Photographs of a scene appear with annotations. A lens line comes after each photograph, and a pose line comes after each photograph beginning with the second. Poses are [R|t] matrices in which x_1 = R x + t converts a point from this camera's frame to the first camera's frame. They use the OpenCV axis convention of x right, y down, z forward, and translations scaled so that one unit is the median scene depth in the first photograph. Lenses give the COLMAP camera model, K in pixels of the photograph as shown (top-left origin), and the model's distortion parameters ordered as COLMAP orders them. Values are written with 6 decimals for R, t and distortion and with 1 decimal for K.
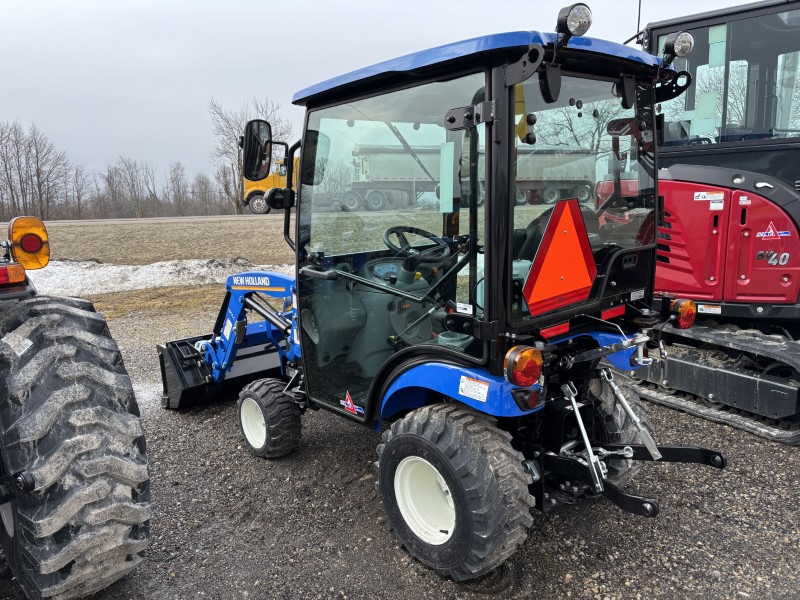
lens RADIAL K [[597.3, 0, 395.3], [0, 597.3, 299.8], [0, 0, 1]] dist [0.040187, -0.040259]
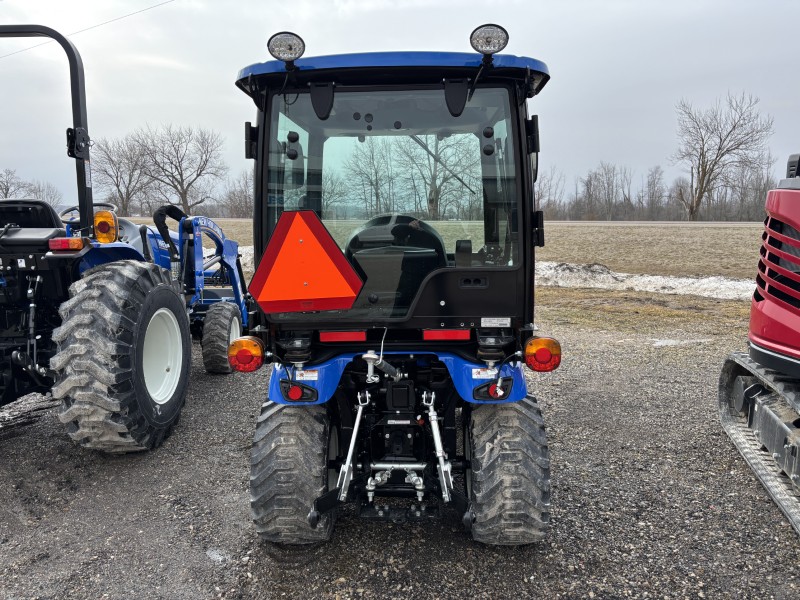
lens RADIAL K [[597.3, 0, 394.2], [0, 597.3, 300.0], [0, 0, 1]] dist [0.040187, -0.040259]
pose [[0.742486, 0.128920, -0.657339, 1.110114], [-0.133253, 0.990119, 0.043672, -0.075260], [0.656474, 0.055167, 0.752329, 0.308235]]
